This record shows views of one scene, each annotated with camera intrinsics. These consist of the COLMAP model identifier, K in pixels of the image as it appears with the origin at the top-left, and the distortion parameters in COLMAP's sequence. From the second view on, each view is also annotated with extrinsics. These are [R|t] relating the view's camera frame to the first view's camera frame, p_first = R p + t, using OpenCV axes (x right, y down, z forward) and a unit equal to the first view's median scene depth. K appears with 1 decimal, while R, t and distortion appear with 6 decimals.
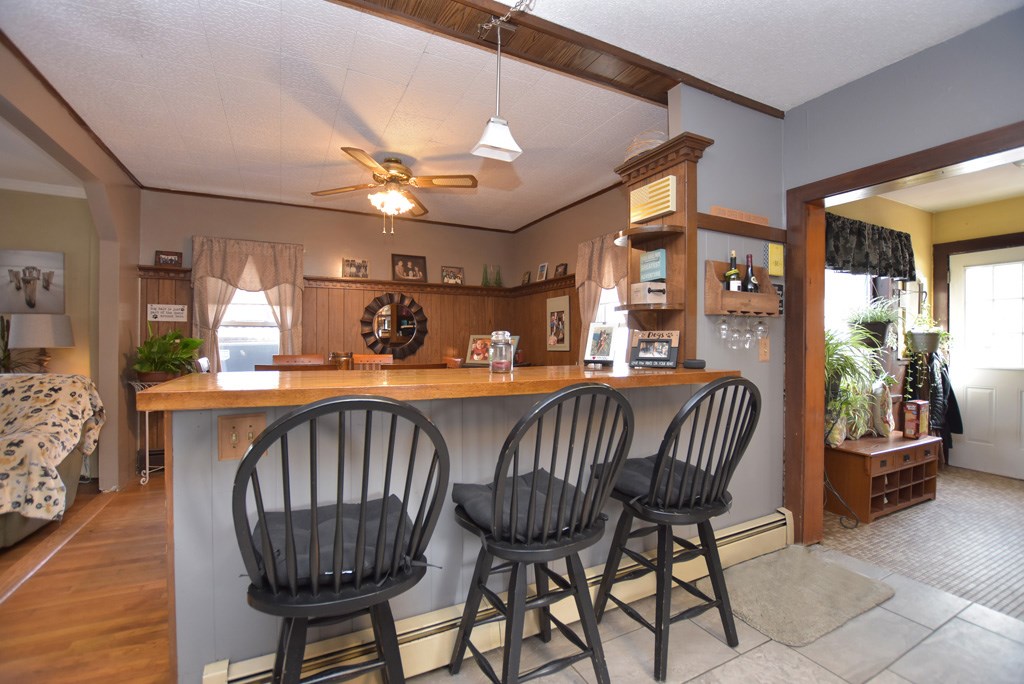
lens RADIAL K [[458.0, 0, 509.3], [0, 458.0, 352.3], [0, 0, 1]] dist [-0.015530, -0.000050]
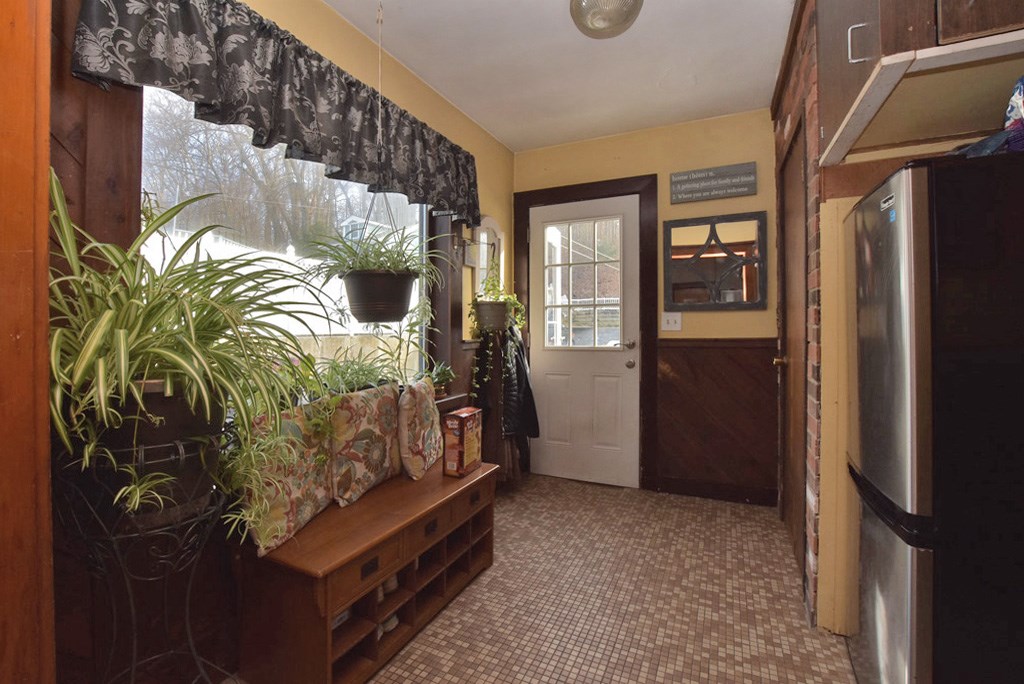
lens RADIAL K [[458.0, 0, 509.3], [0, 458.0, 352.3], [0, 0, 1]] dist [-0.015530, -0.000050]
pose [[0.797191, -0.039403, 0.602440, 0.509285], [0.021907, 0.999099, 0.036358, 0.008966], [-0.603329, -0.015787, 0.797336, 0.418939]]
